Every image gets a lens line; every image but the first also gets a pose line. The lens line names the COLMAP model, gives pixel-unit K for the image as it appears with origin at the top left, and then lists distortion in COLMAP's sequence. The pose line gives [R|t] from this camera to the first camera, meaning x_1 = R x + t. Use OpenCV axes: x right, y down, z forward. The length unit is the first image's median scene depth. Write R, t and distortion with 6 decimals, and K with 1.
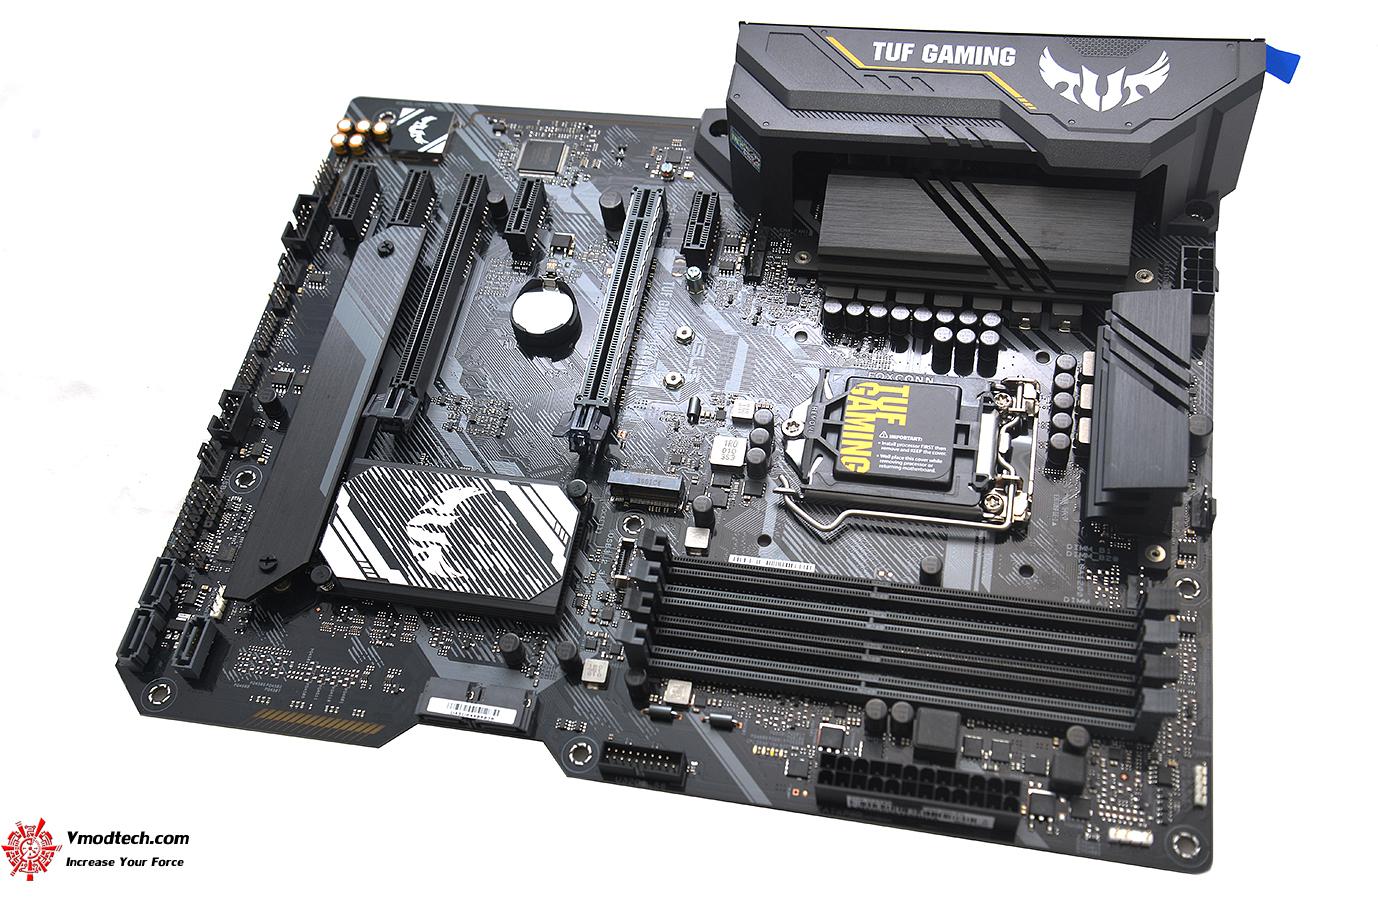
lens RADIAL K [[1472.3, 0, 674.9], [0, 1472.3, 462.5], [0, 0, 1]] dist [0.075460, 0.000000]
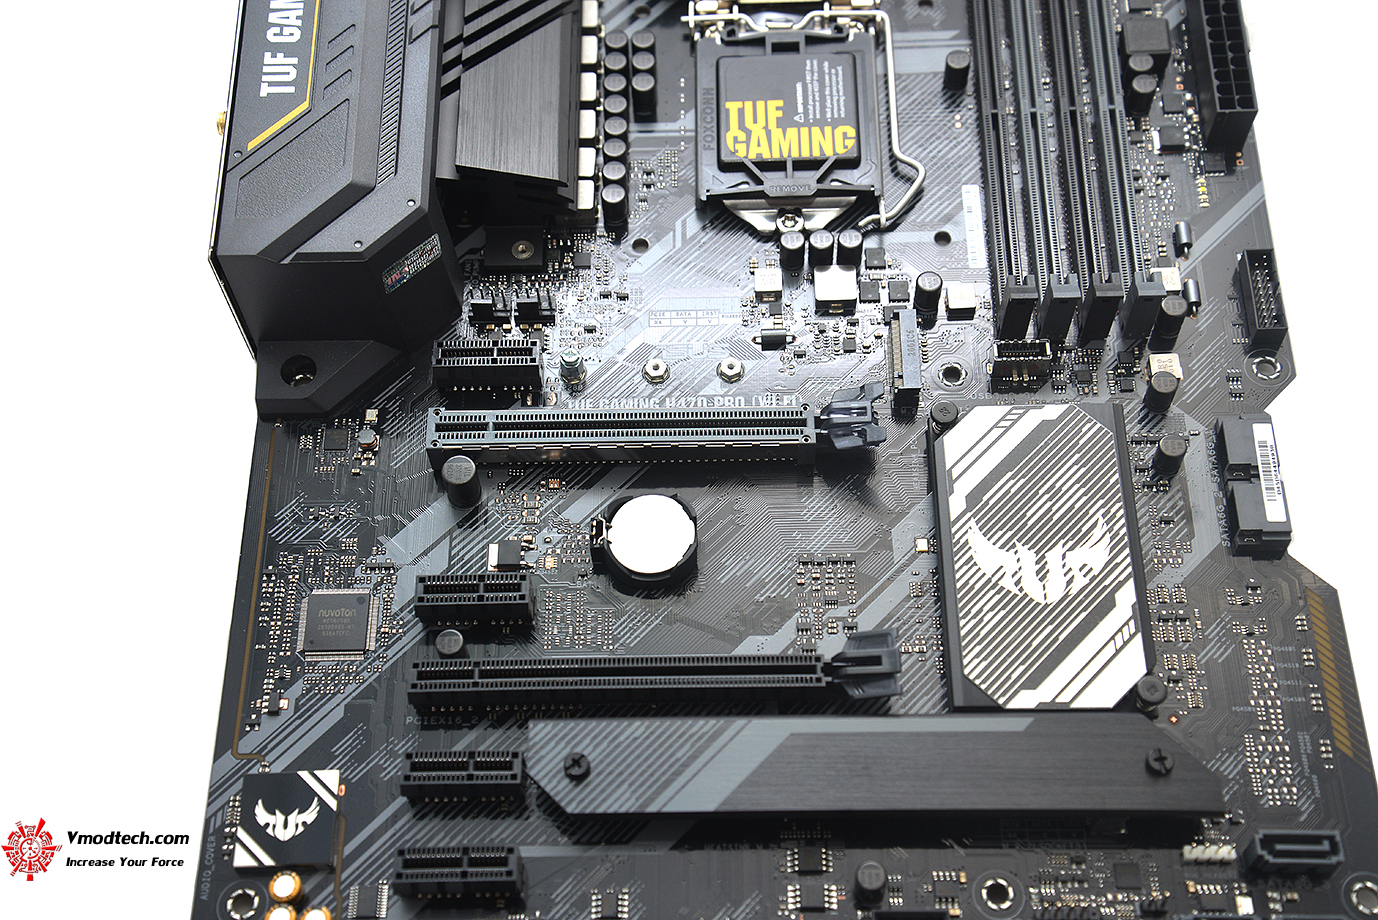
lens RADIAL K [[1874.4, 0, 677.1], [0, 1874.4, 465.6], [0, 0, 1]] dist [0.183751, 0.000000]
pose [[-0.182563, -0.806426, 0.562448, -0.627663], [0.861743, 0.144176, 0.486428, -0.587890], [-0.473360, 0.573489, 0.668611, 0.426291]]
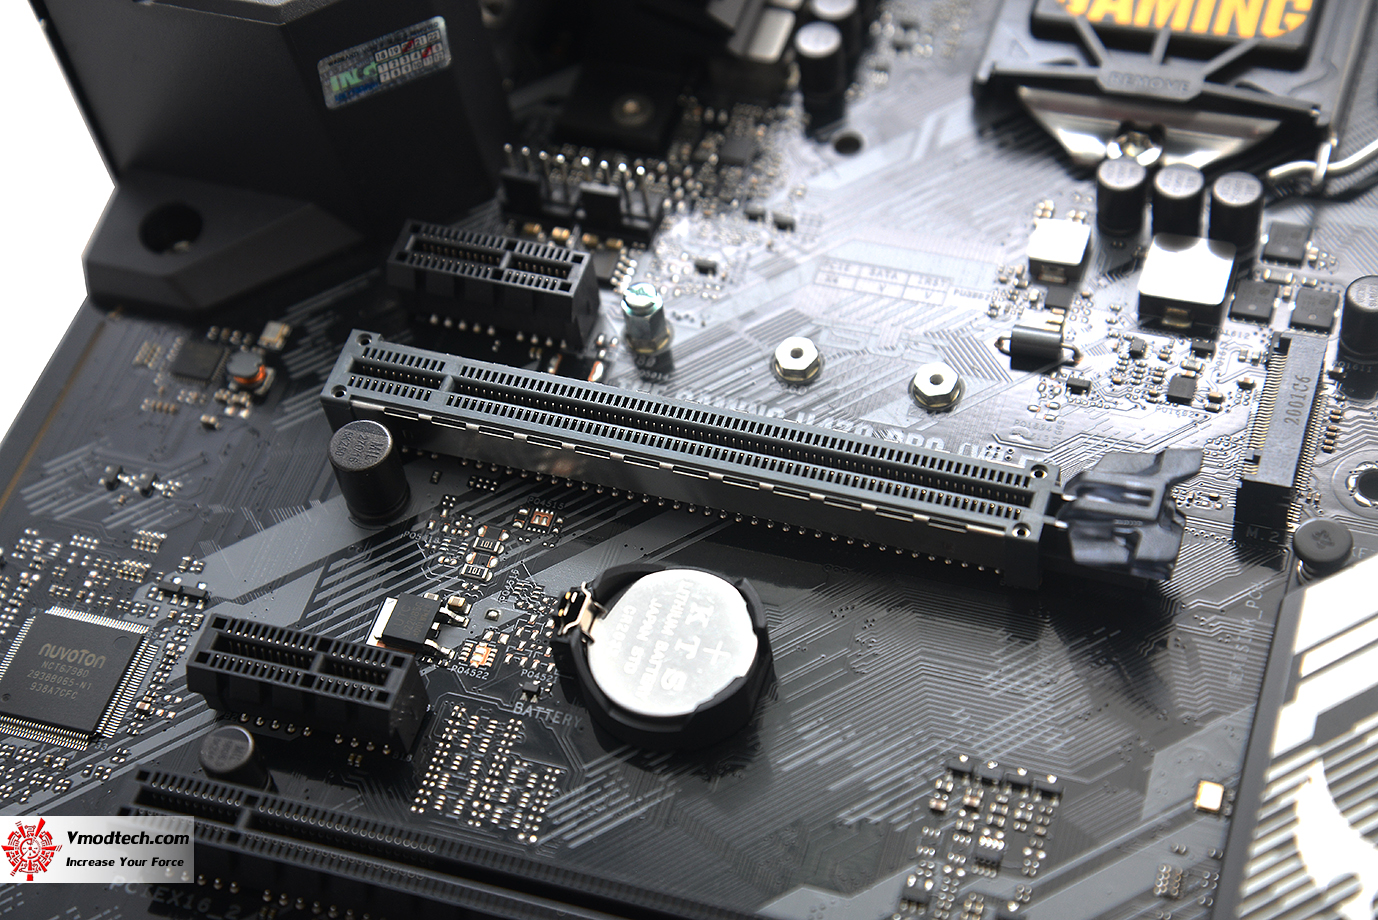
lens RADIAL K [[2613.9, 0, 674.4], [0, 2613.9, 465.0], [0, 0, 1]] dist [0.307706, 0.000000]
pose [[0.140269, -0.746301, 0.650660, -0.518366], [0.890923, 0.381830, 0.245891, -0.303930], [-0.431950, 0.545197, 0.718456, 0.585069]]
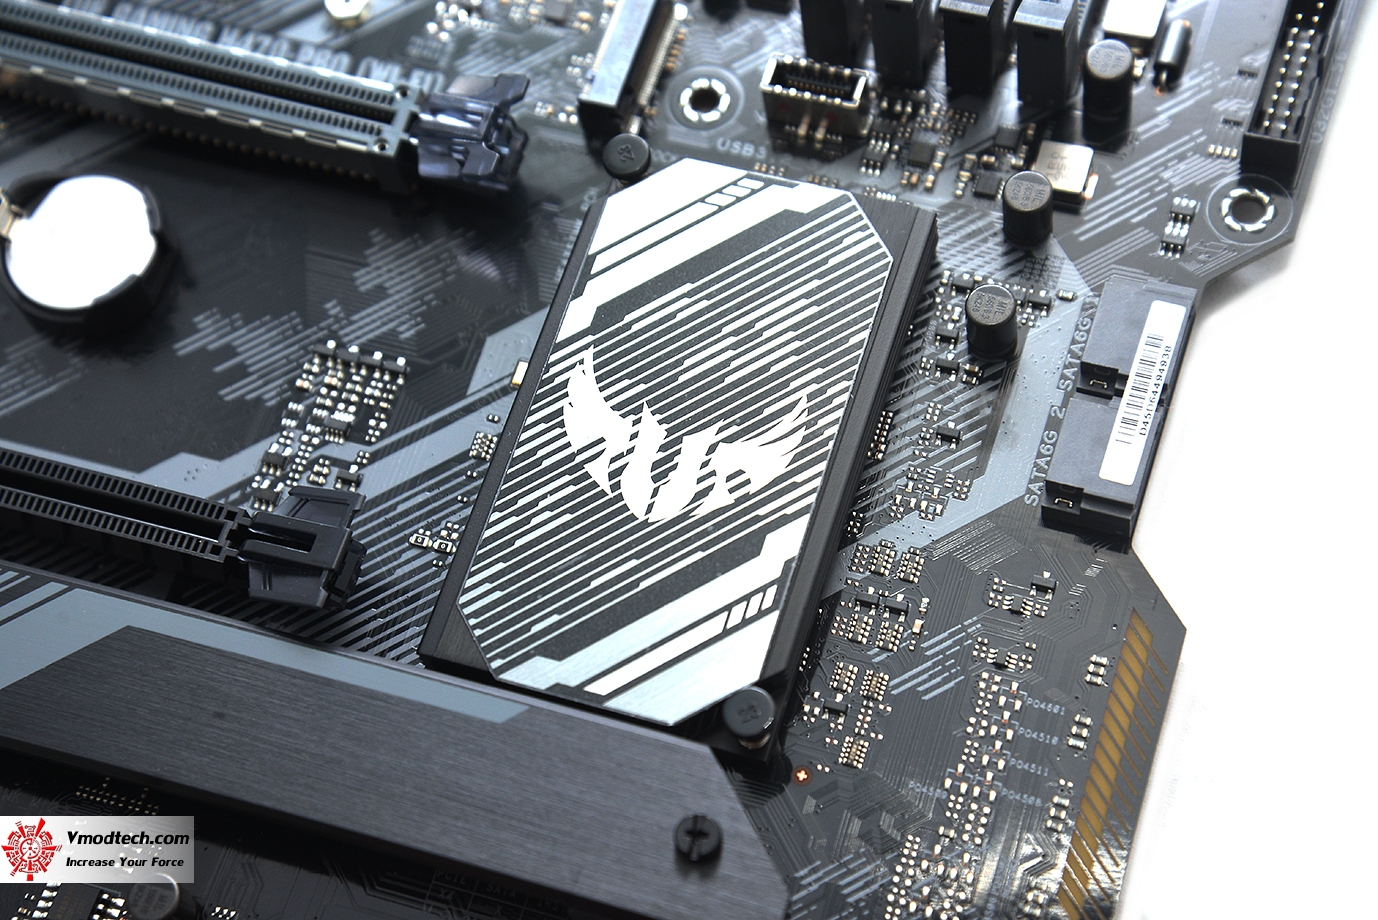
lens RADIAL K [[2613.9, 0, 681.9], [0, 2613.9, 465.8], [0, 0, 1]] dist [0.307706, 0.000000]
pose [[0.137501, -0.857269, 0.496169, -0.533629], [0.894057, 0.323025, 0.310349, -0.180668], [-0.426328, 0.400930, 0.810864, 0.406503]]
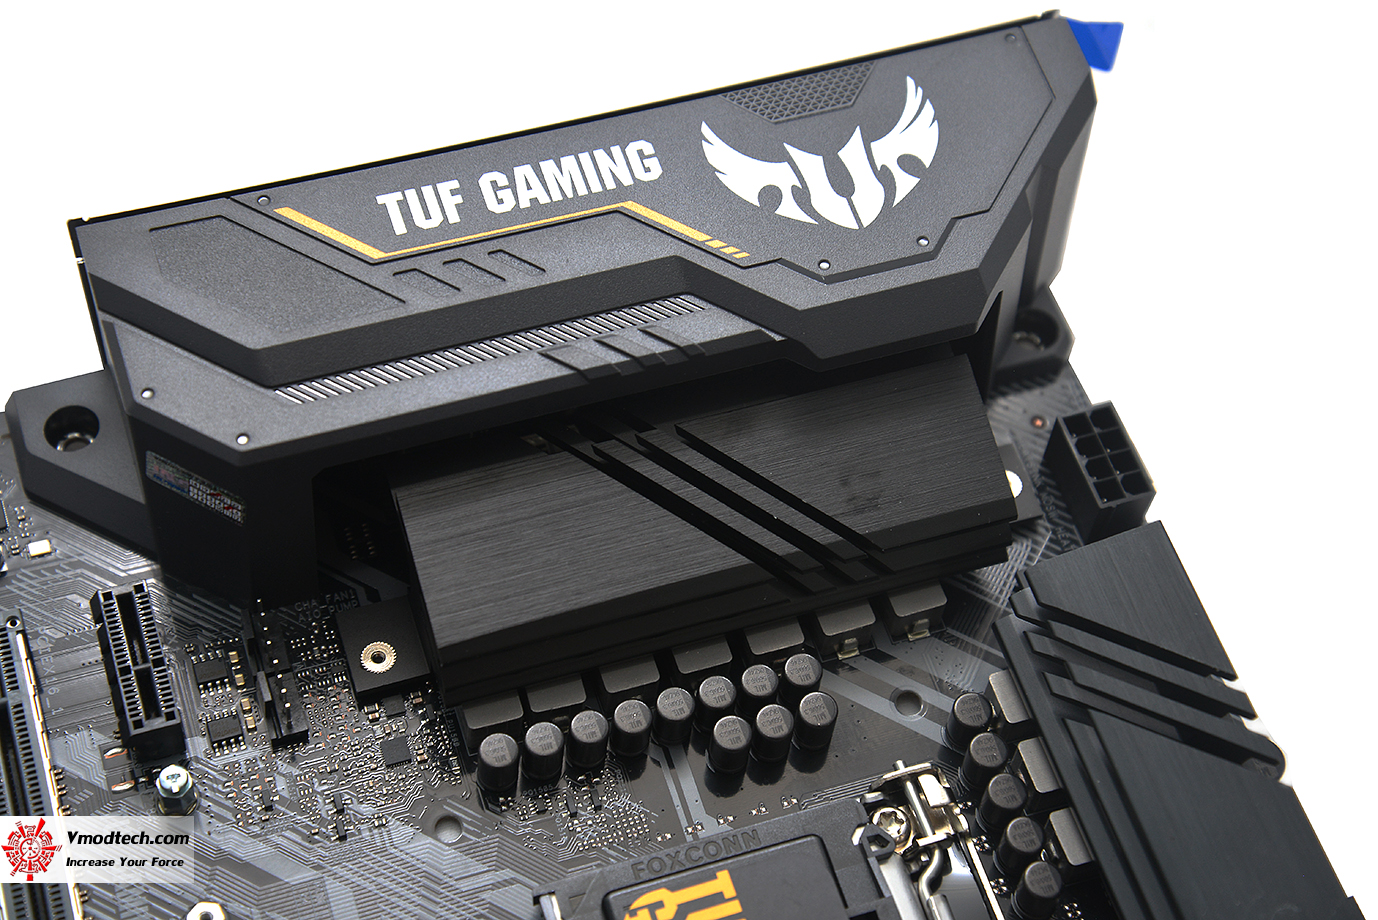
lens RADIAL K [[2595.4, 0, 675.1], [0, 2595.4, 454.7], [0, 0, 1]] dist [0.362135, 0.000000]
pose [[0.861181, -0.321328, 0.393848, -0.158416], [0.322104, 0.944388, 0.066190, -0.252642], [-0.393213, 0.069859, 0.916789, 0.208060]]
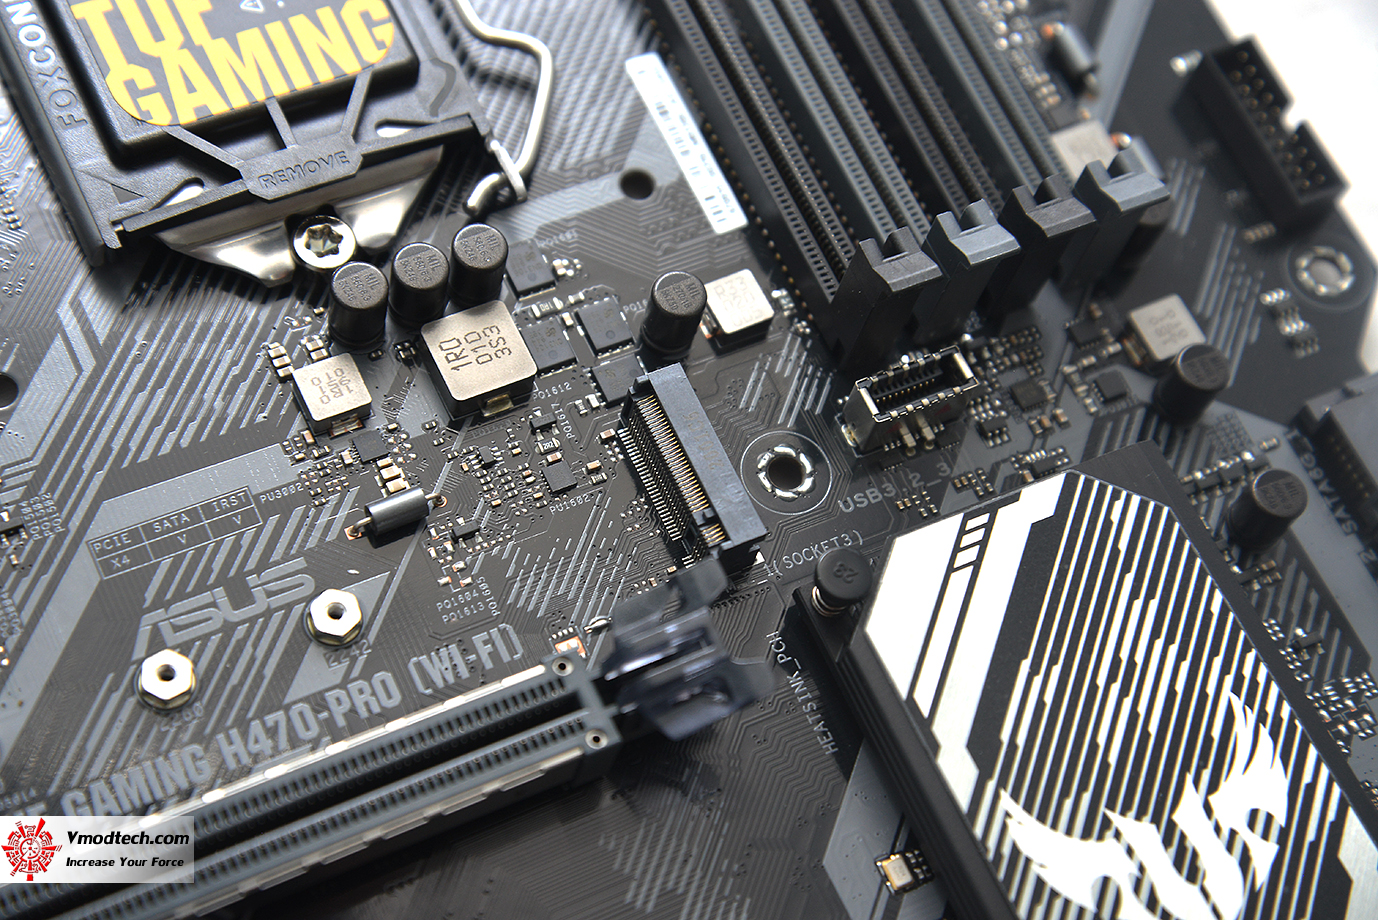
lens RADIAL K [[2613.9, 0, 683.5], [0, 2613.9, 453.0], [0, 0, 1]] dist [0.307706, 0.000000]
pose [[-0.601631, -0.714602, 0.356909, -0.249985], [0.618913, -0.134572, 0.773845, -0.495221], [-0.504961, 0.686465, 0.523239, 0.678701]]
